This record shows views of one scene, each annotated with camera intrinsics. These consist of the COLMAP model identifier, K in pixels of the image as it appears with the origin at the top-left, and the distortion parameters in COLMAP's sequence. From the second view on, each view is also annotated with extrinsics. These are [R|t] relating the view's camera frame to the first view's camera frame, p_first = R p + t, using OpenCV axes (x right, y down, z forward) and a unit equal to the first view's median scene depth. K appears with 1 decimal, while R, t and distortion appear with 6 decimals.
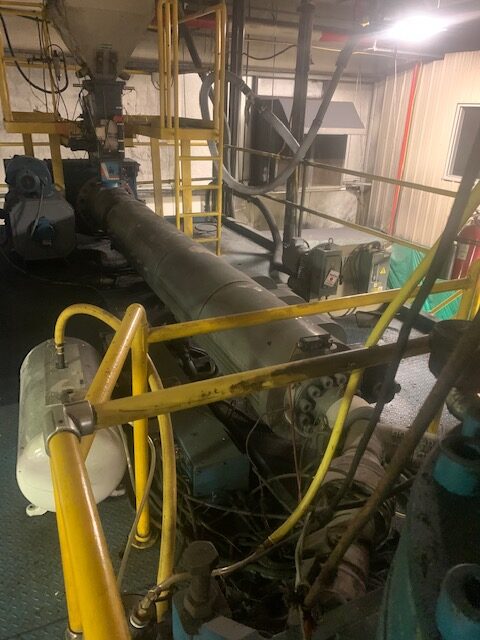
lens RADIAL K [[488.2, 0, 238.9], [0, 488.2, 308.0], [0, 0, 1]] dist [0.040175, -0.033648]
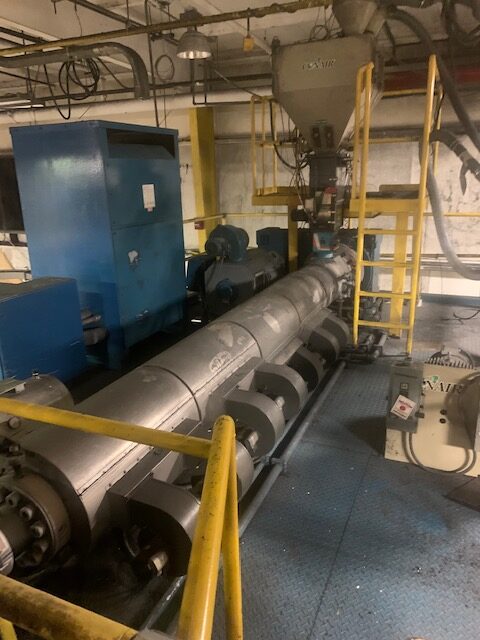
lens RADIAL K [[492.2, 0, 240.0], [0, 492.2, 320.0], [0, 0, 1]] dist [0.001833, -0.007052]
pose [[0.658150, 0.165020, -0.734580, 0.384099], [-0.238504, 0.971131, 0.004472, -0.093299], [0.714111, 0.172257, 0.678508, 0.244093]]
